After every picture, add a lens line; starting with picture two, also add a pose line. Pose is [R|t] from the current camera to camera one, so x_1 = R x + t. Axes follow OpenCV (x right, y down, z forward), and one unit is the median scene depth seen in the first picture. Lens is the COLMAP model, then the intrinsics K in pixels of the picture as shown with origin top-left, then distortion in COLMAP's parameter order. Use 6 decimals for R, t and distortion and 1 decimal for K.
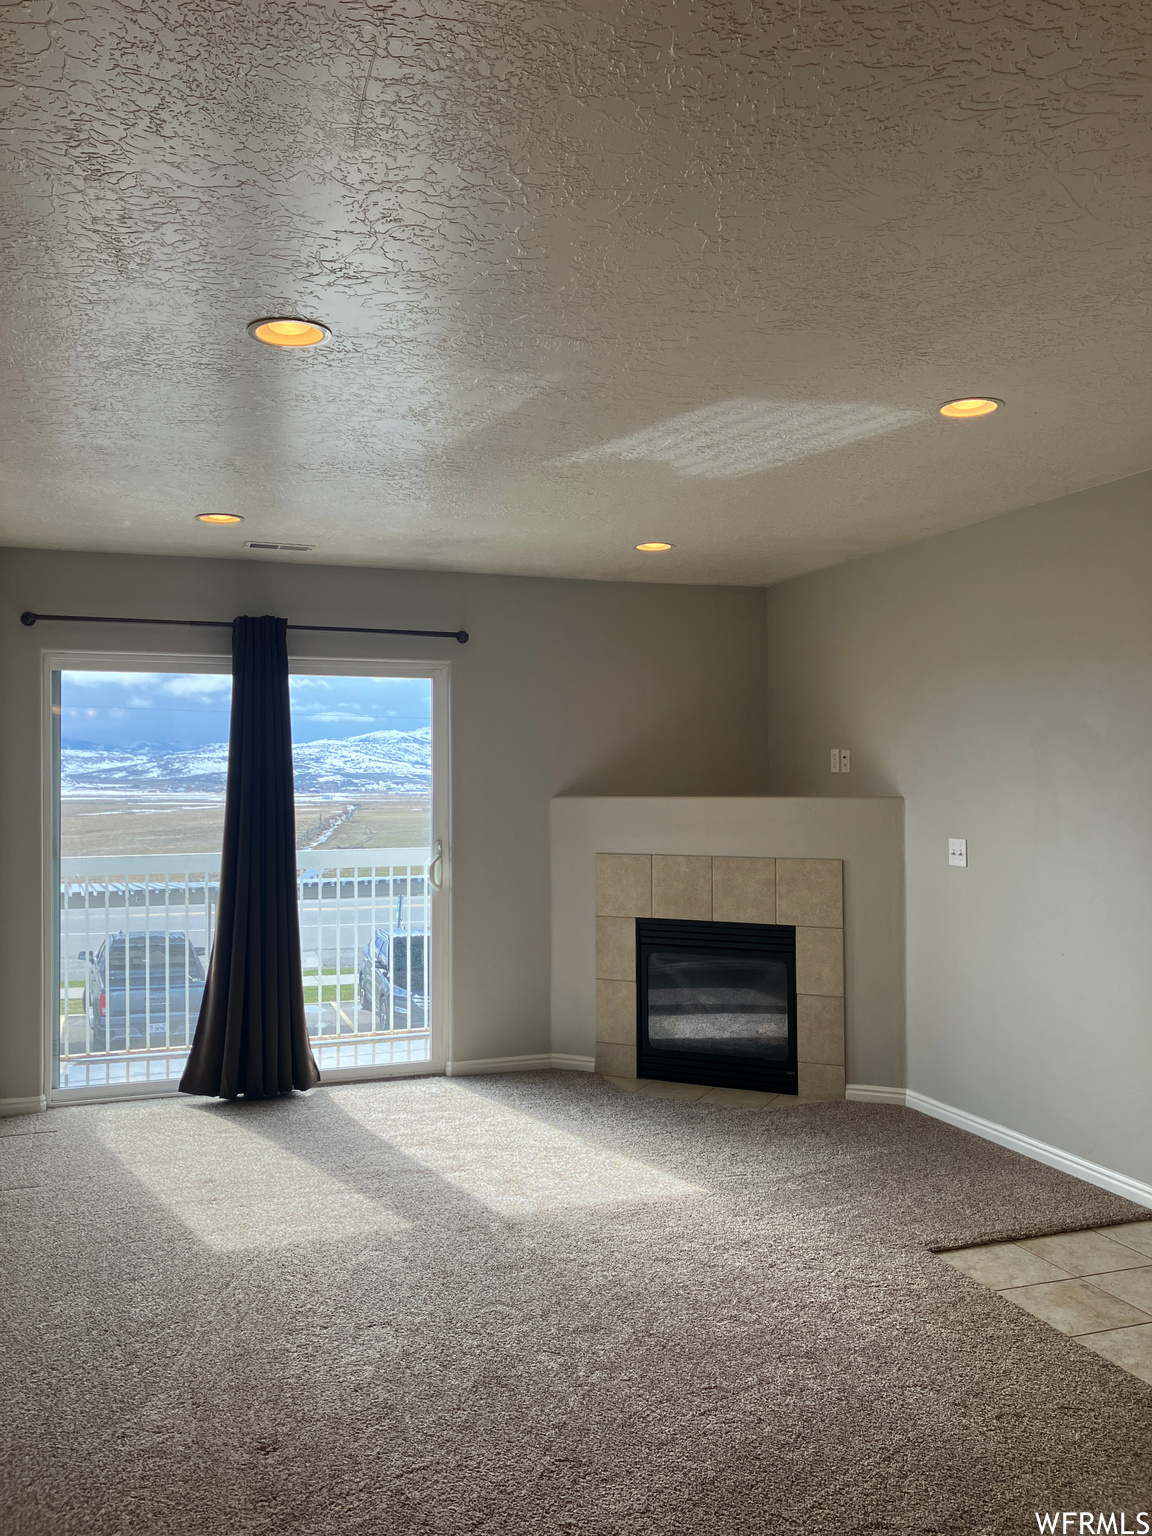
lens RADIAL K [[1259.0, 0, 570.7], [0, 1259.0, 752.3], [0, 0, 1]] dist [0.071201, -0.130550]
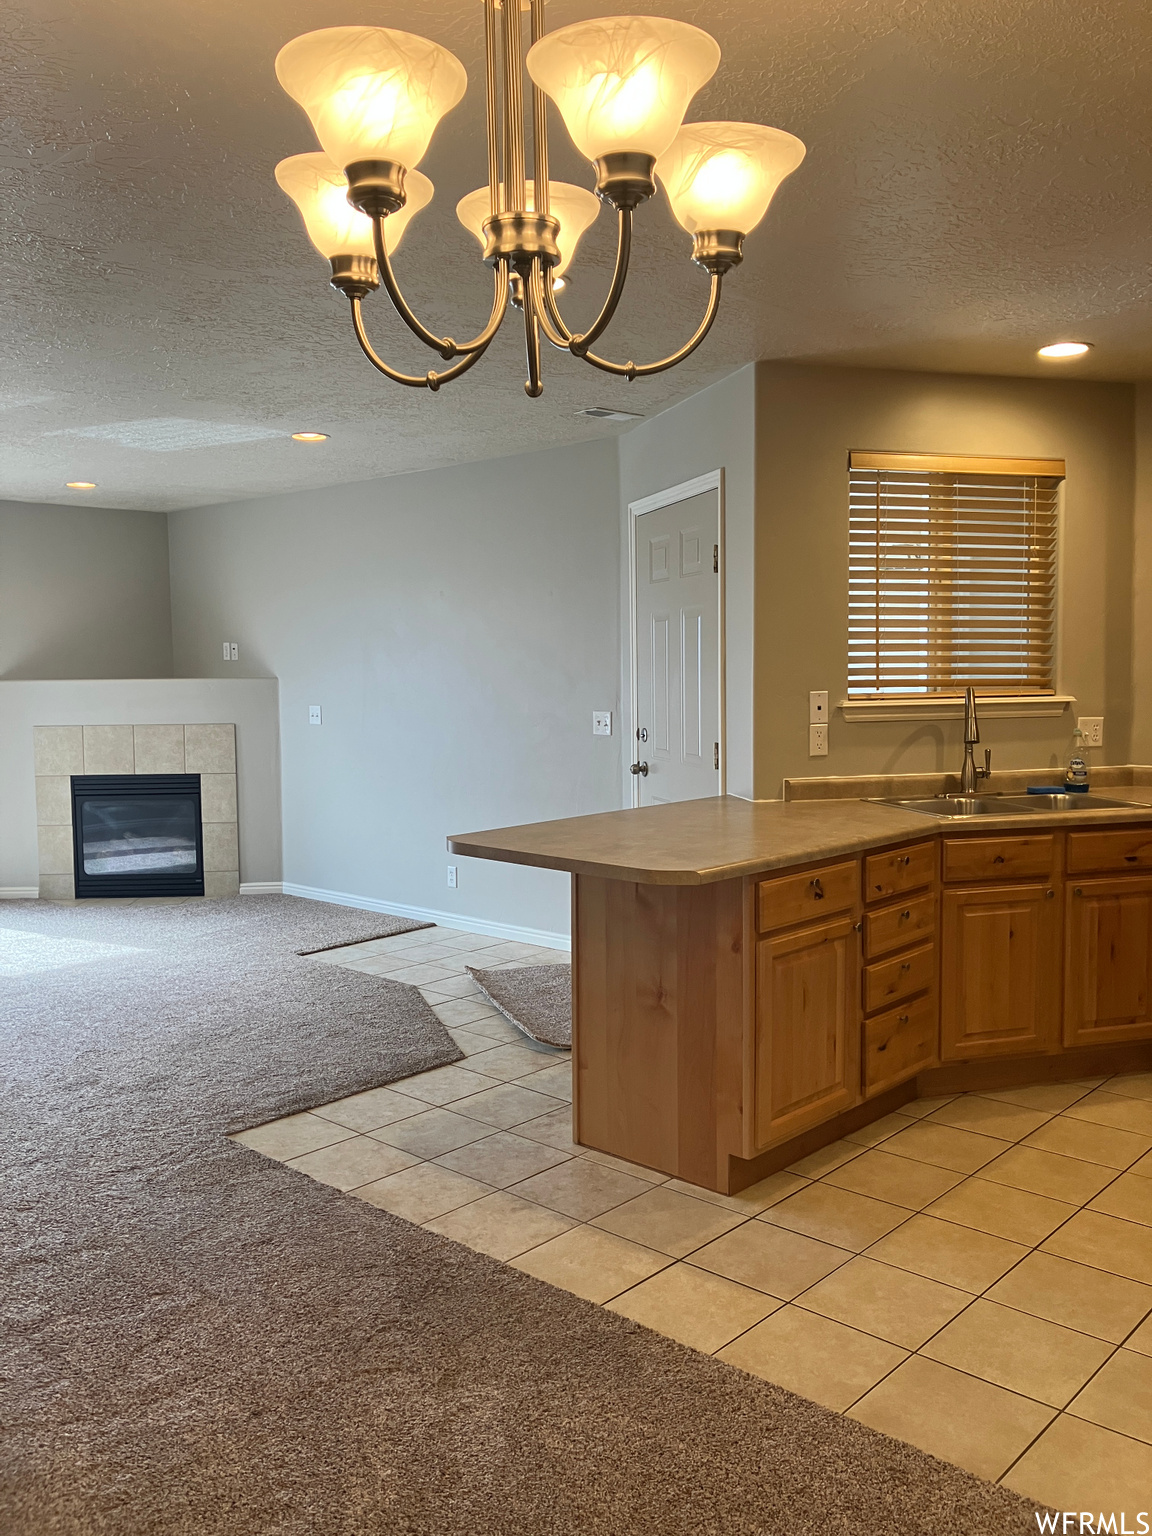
lens RADIAL K [[1259.0, 0, 570.7], [0, 1259.0, 752.3], [0, 0, 1]] dist [0.071201, -0.130550]
pose [[0.885961, -0.041105, 0.461934, -0.095819], [0.000216, 0.996101, 0.088225, -0.005279], [-0.463759, -0.078064, 0.882515, -0.379265]]
